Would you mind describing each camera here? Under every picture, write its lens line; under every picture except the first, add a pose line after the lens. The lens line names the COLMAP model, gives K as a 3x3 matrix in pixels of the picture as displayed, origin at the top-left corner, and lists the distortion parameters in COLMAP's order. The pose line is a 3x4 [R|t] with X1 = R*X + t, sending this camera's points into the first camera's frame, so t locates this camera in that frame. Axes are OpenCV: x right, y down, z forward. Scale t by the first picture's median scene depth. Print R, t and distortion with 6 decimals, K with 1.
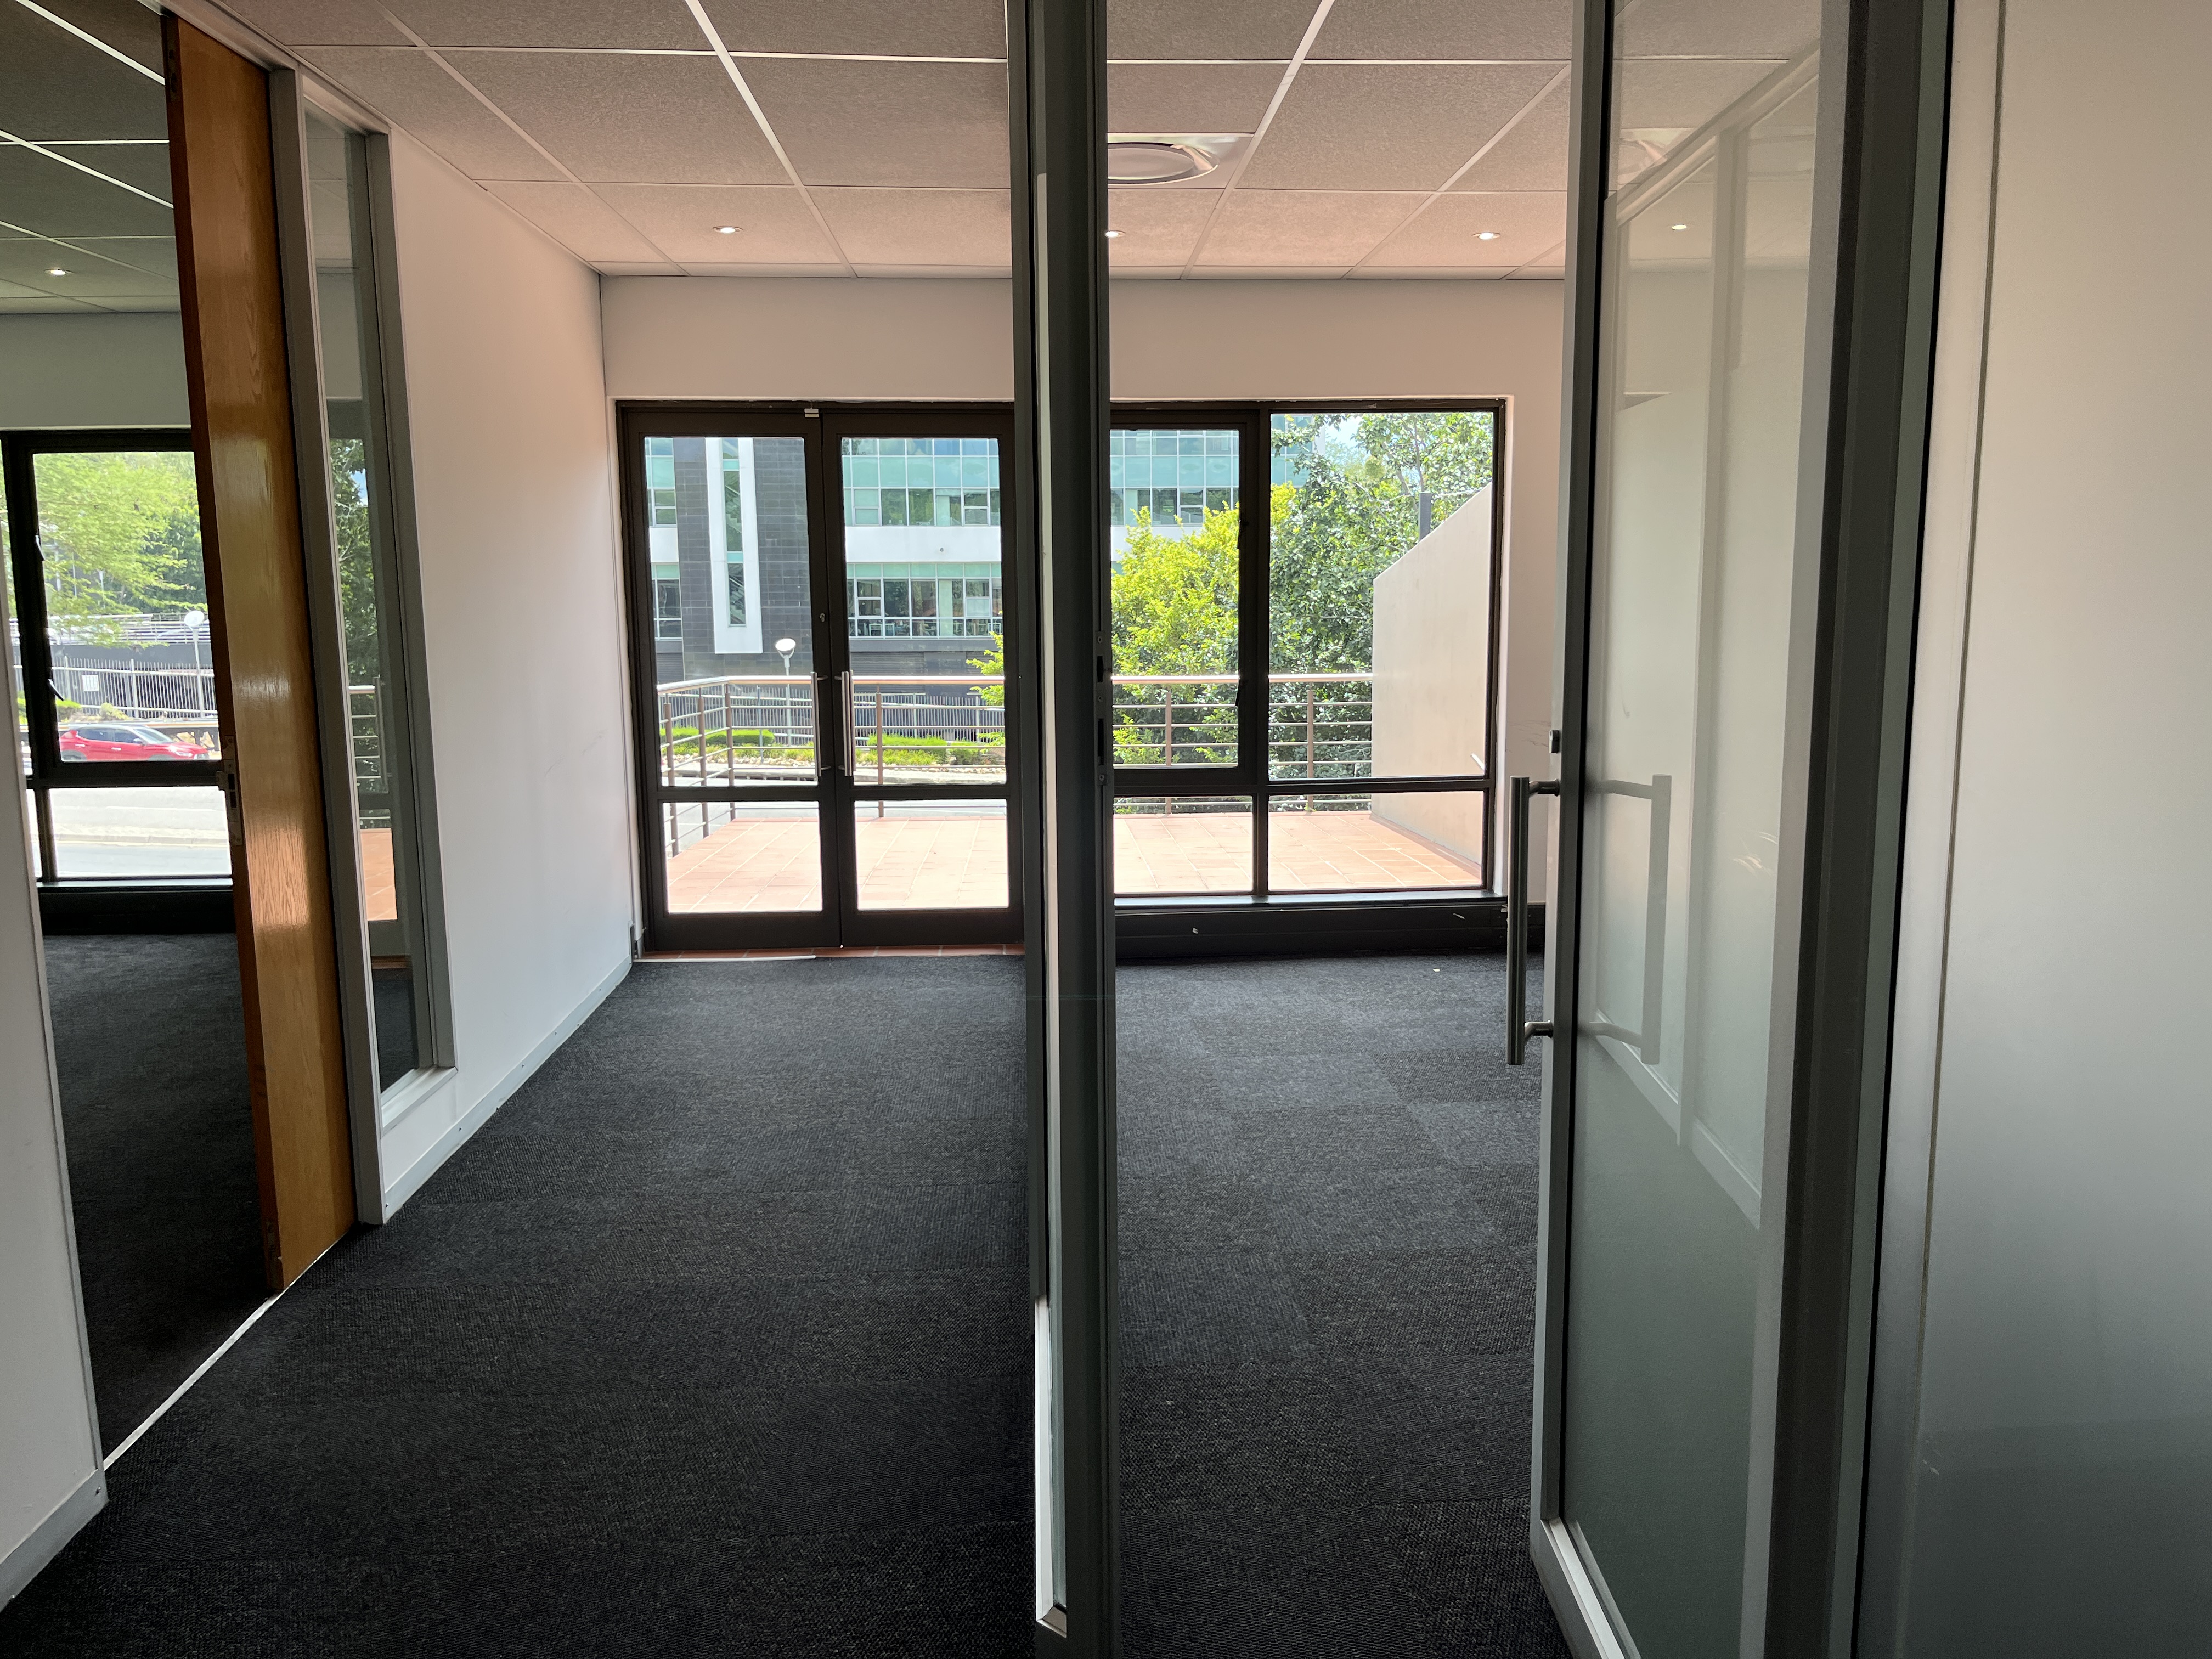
lens RADIAL K [[1664.2, 0, 1150.2], [0, 1664.2, 815.8], [0, 0, 1]] dist [0.077313, -0.126274]
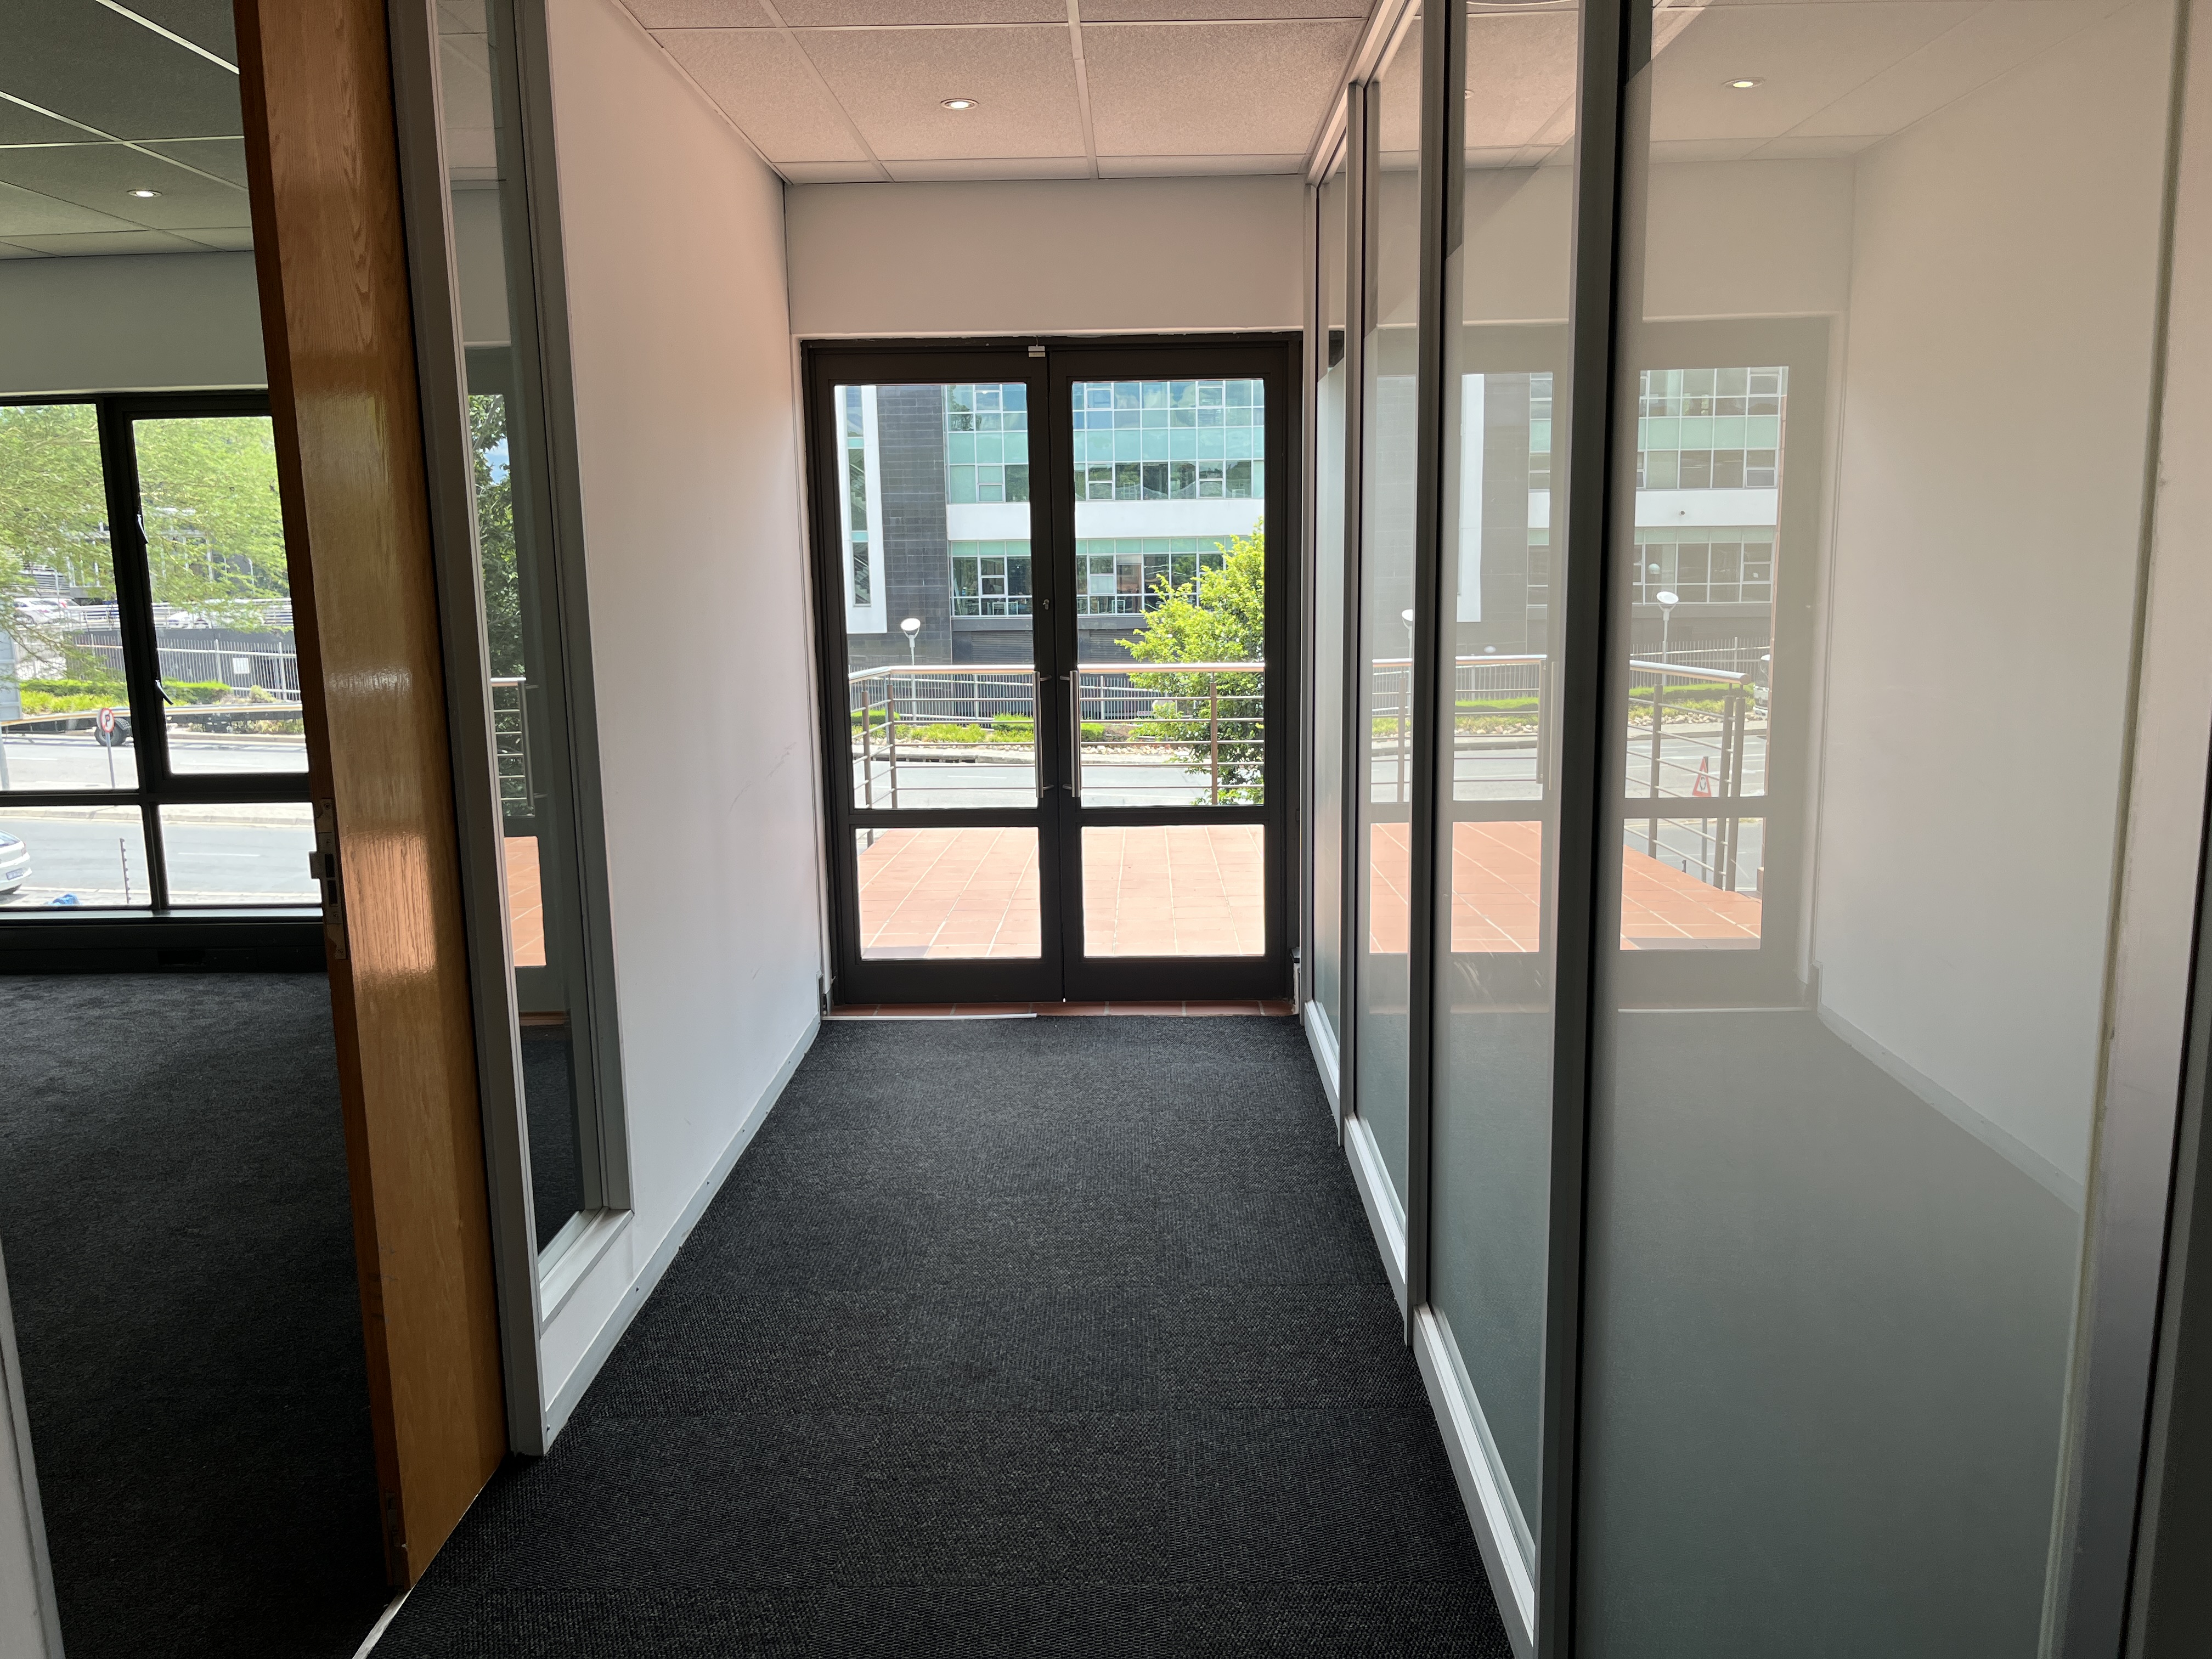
lens RADIAL K [[1668.7, 0, 1126.9], [0, 1668.7, 822.7], [0, 0, 1]] dist [0.081798, -0.139154]
pose [[0.996679, 0.002669, -0.081384, -0.091610], [-0.001208, 0.999837, 0.018003, -0.026401], [0.081419, -0.017845, 0.996520, 0.187594]]
